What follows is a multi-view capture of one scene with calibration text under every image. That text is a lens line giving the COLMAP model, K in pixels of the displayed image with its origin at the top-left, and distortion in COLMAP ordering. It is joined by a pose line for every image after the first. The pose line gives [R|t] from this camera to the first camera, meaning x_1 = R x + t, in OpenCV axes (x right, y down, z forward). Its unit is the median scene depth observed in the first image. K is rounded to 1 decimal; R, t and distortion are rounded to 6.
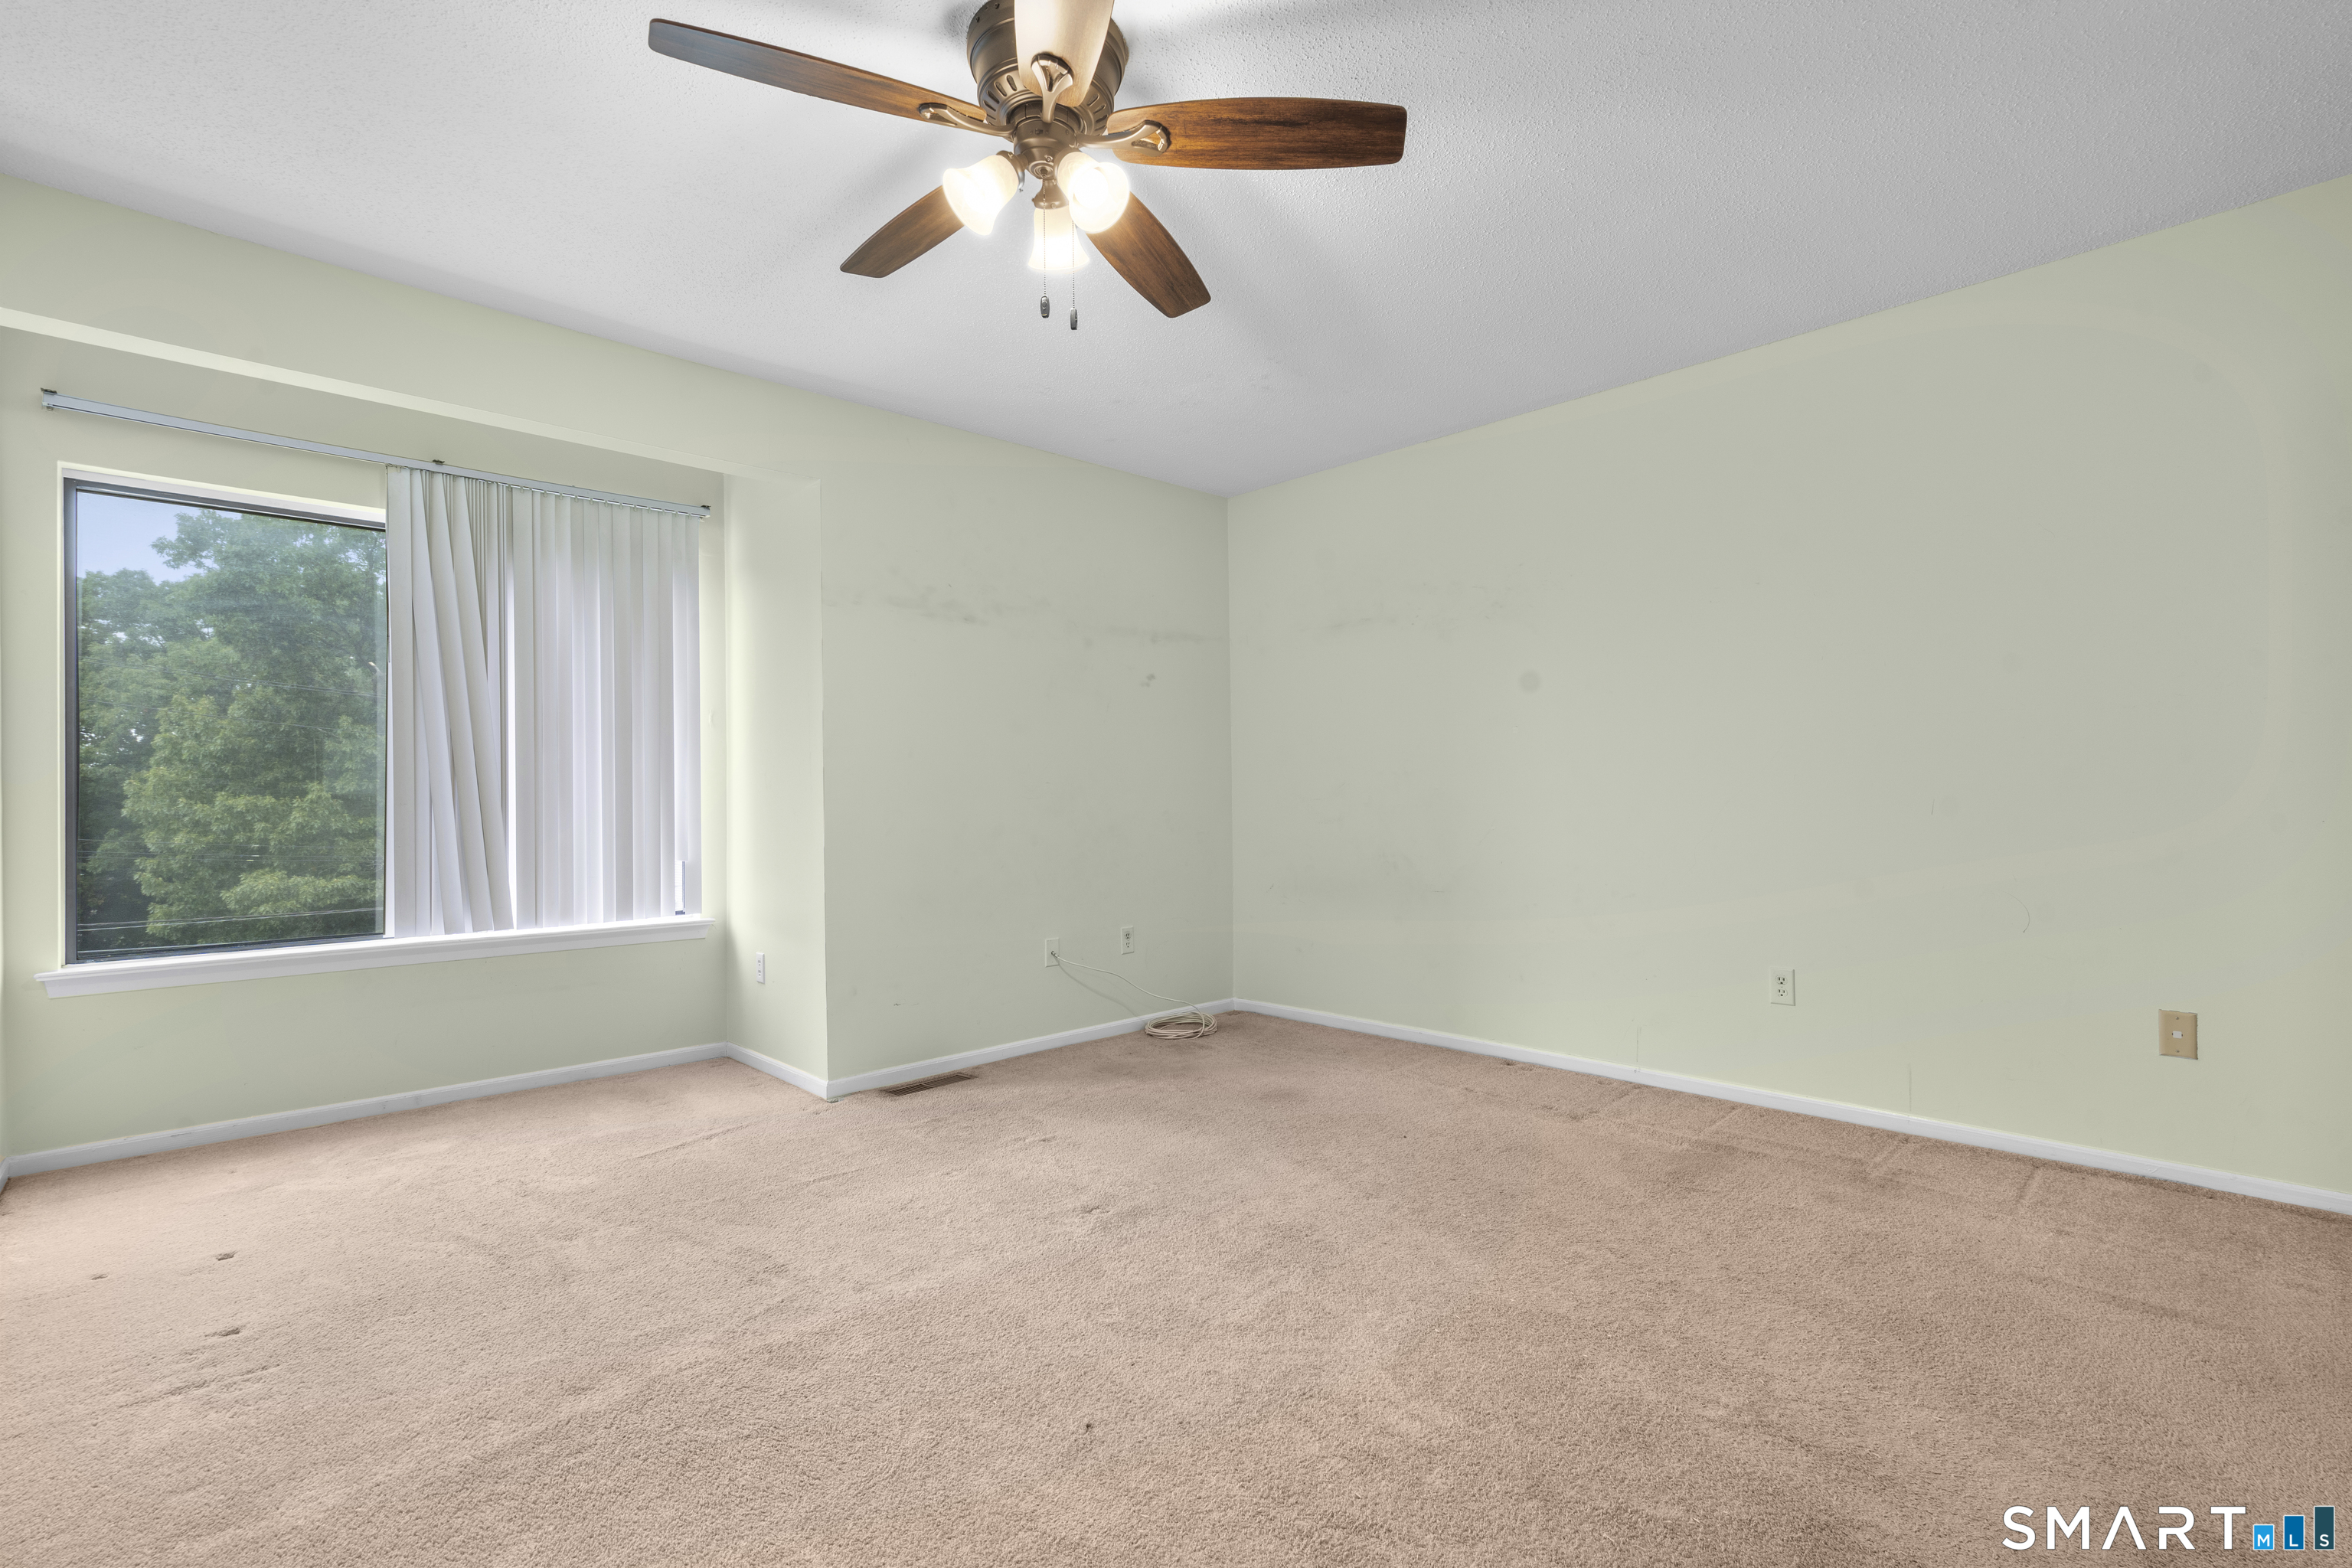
lens RADIAL K [[1054.0, 0, 1180.7], [0, 1054.0, 805.0], [0, 0, 1]] dist [-0.010353, 0.005907]
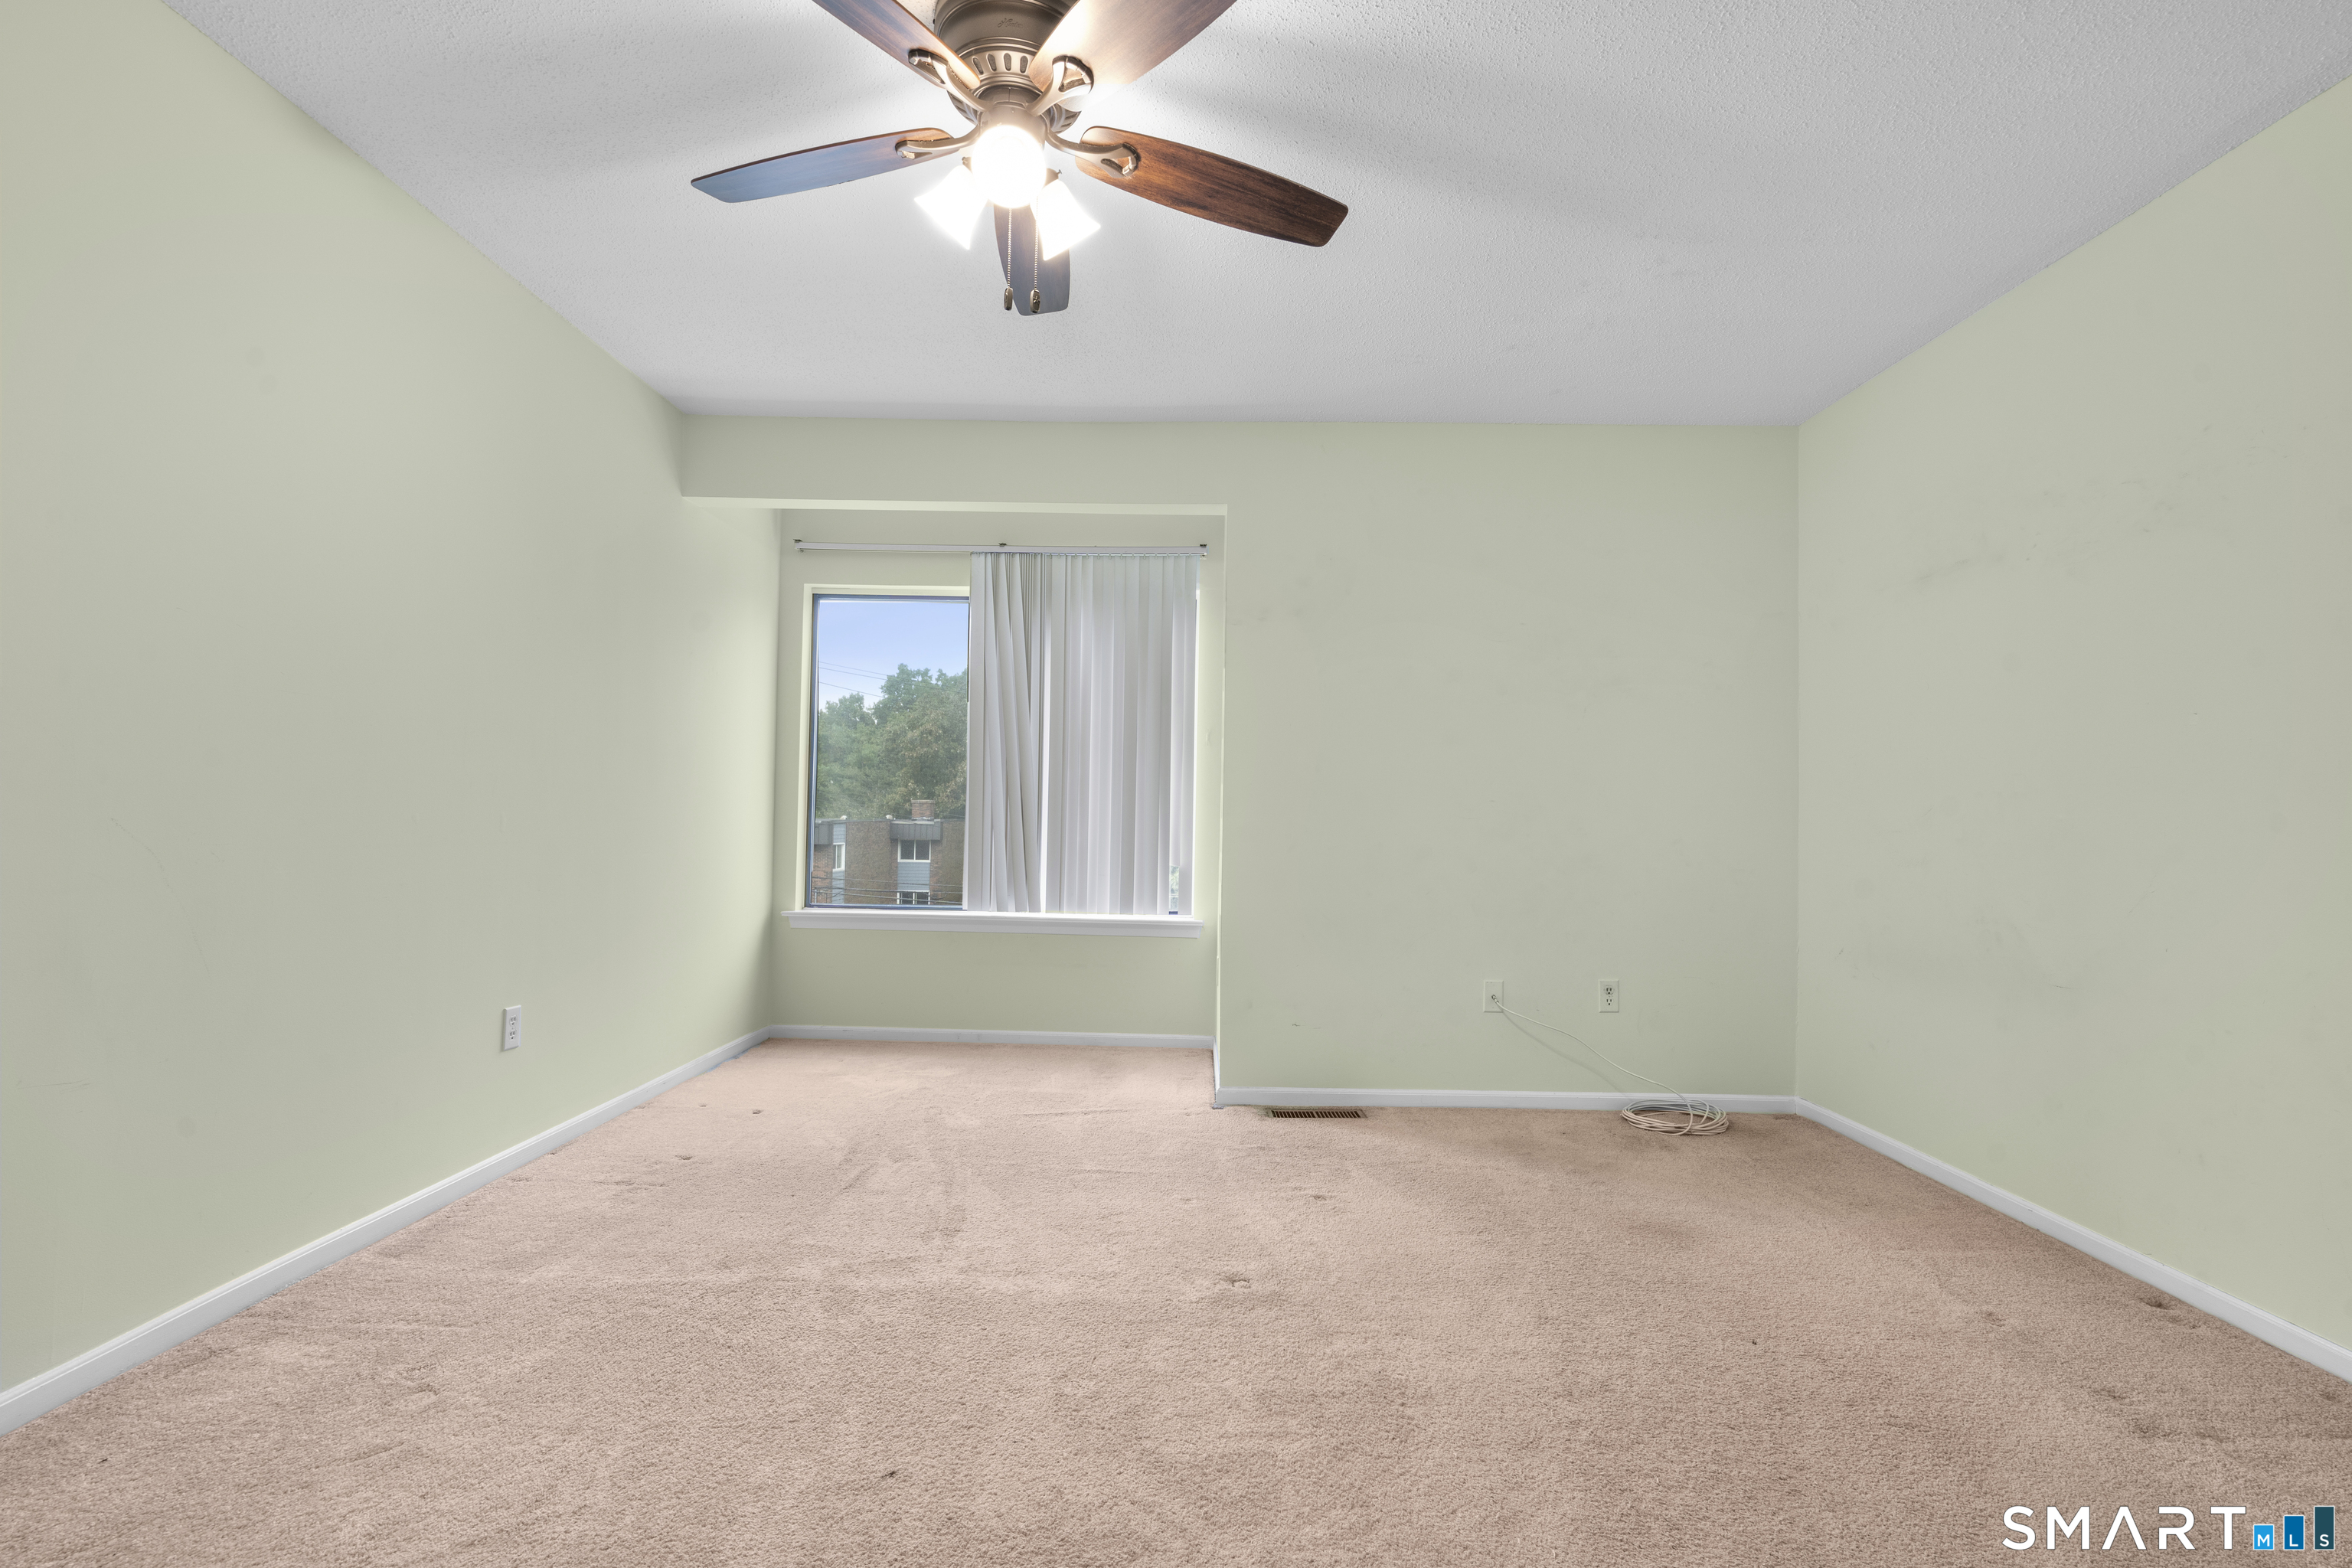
lens RADIAL K [[1054.0, 0, 1180.7], [0, 1054.0, 805.0], [0, 0, 1]] dist [-0.010353, 0.005907]
pose [[0.713258, 0.016086, -0.700717, 0.384870], [-0.030152, 0.999515, -0.007747, -0.003877], [0.700253, 0.026653, 0.713397, 0.255041]]
